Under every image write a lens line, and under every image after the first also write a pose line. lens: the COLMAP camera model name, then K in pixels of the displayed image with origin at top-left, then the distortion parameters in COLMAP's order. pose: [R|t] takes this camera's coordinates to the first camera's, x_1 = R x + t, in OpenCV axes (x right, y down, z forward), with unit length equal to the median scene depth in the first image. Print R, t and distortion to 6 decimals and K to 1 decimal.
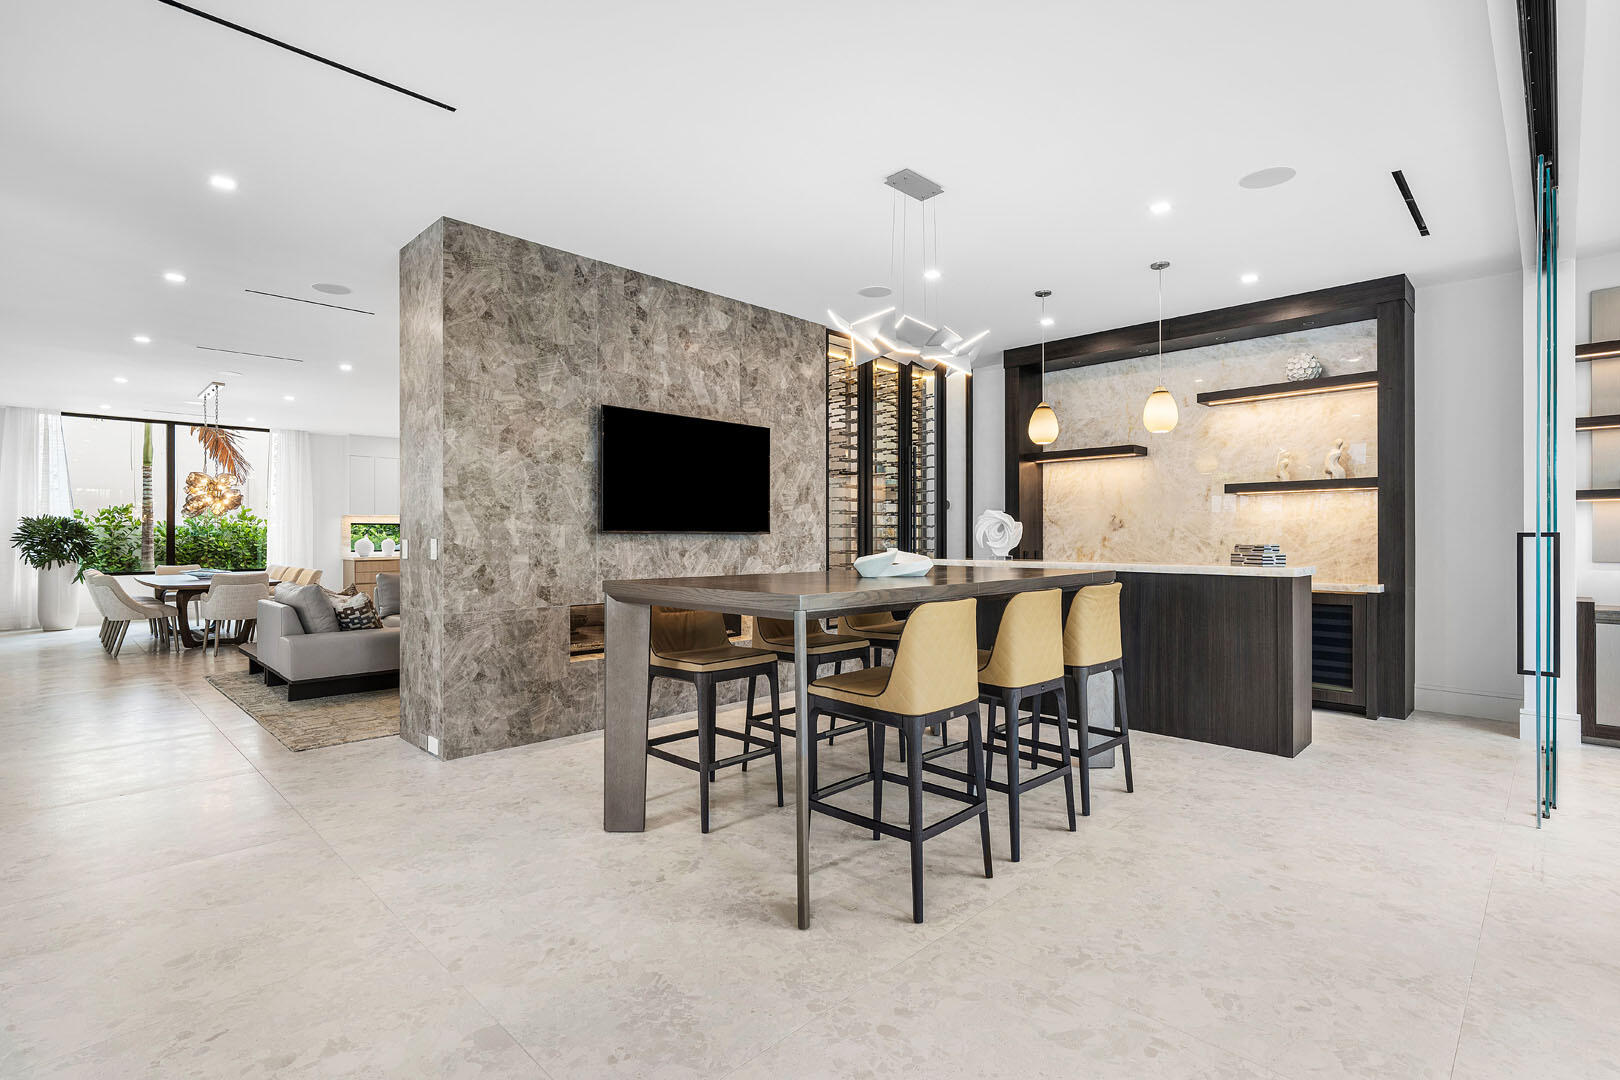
lens RADIAL K [[781.7, 0, 806.9], [0, 781.7, 551.9], [0, 0, 1]] dist [0.000485, 0.000073]
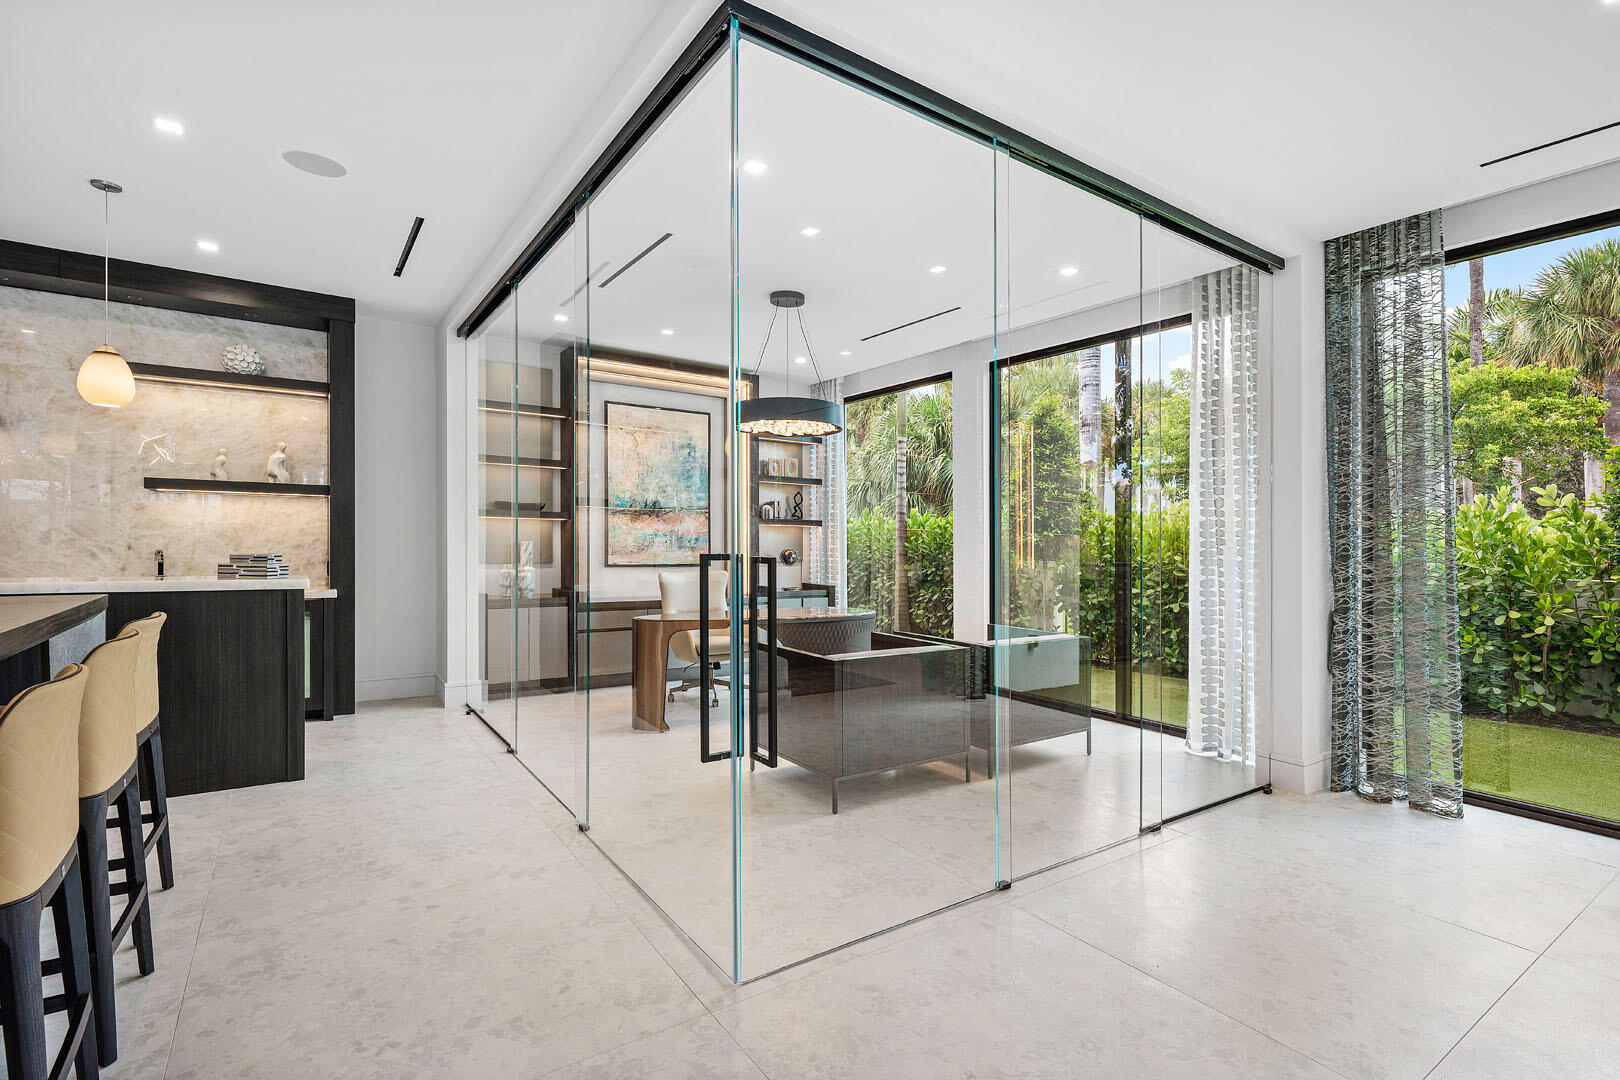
lens RADIAL K [[746.3, 0, 836.4], [0, 746.3, 542.2], [0, 0, 1]] dist [-0.003887, -0.000356]
pose [[0.172935, 0.002807, 0.984929, -0.125339], [0.003443, 0.999988, -0.003455, -0.014844], [-0.984927, 0.003988, 0.172923, 0.166356]]
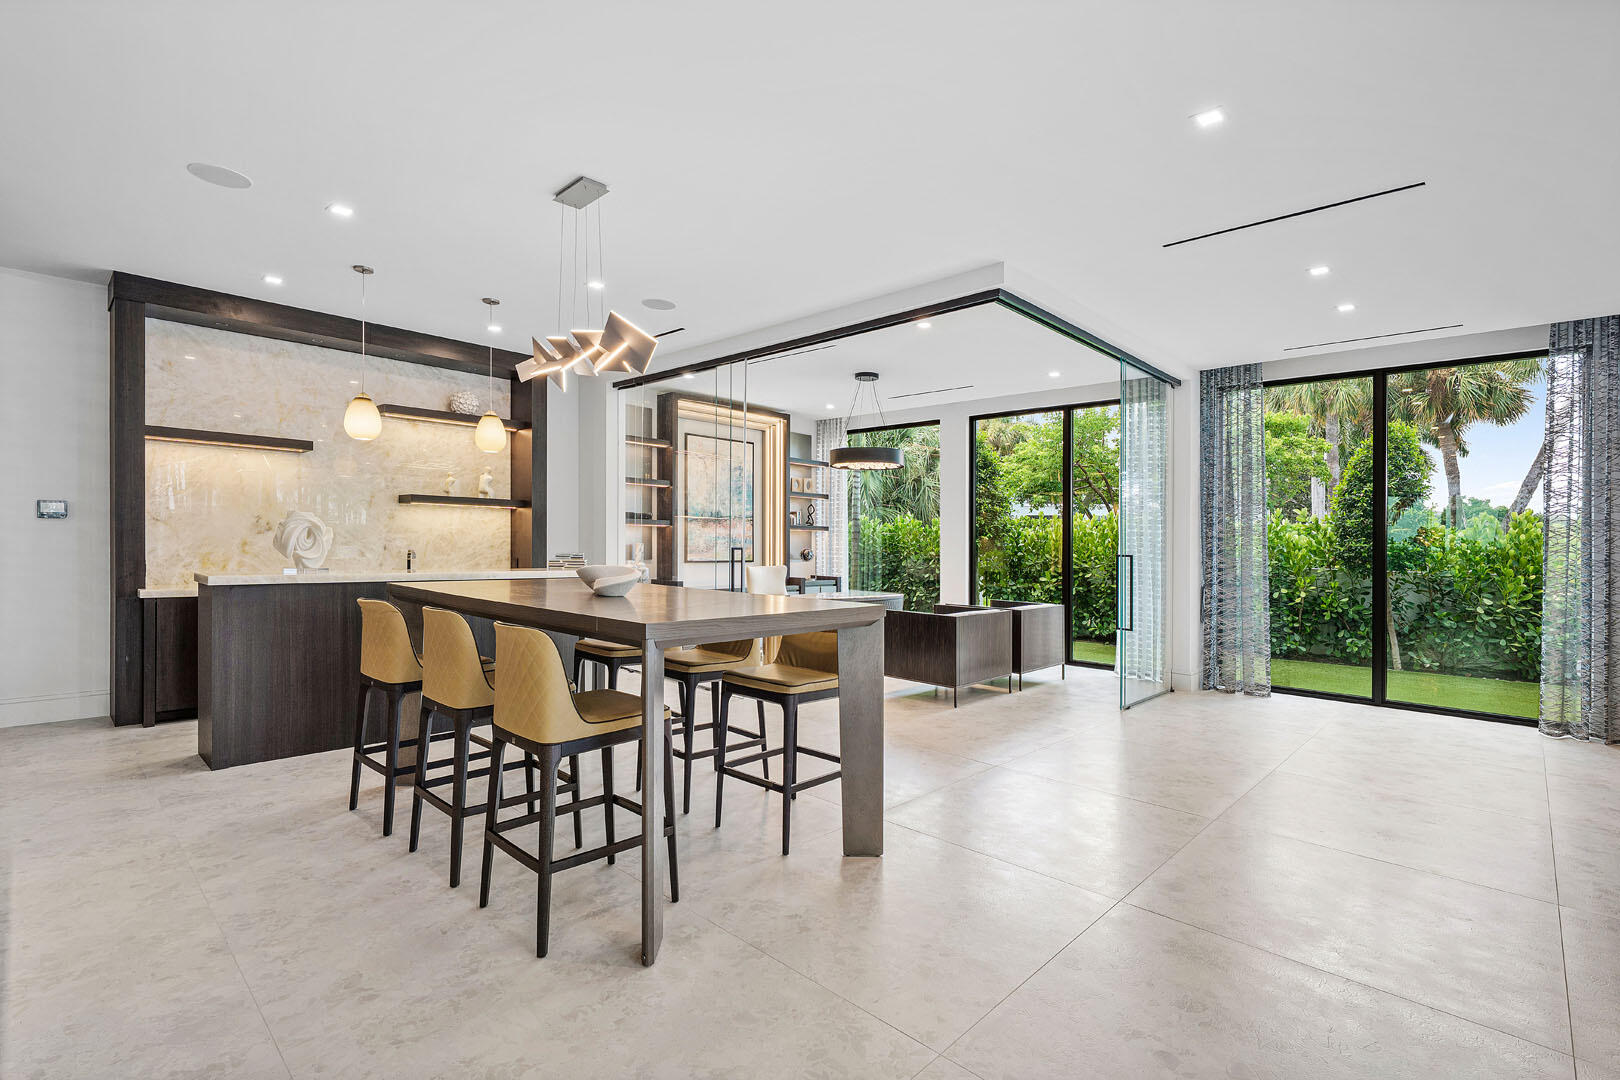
lens RADIAL K [[746.3, 0, 836.4], [0, 746.3, 542.2], [0, 0, 1]] dist [-0.003887, -0.000356]
pose [[-0.050555, 0.000185, 0.998721, -0.591366], [0.000763, 1.000000, -0.000147, -0.022660], [-0.998721, 0.000755, -0.050555, 0.530891]]
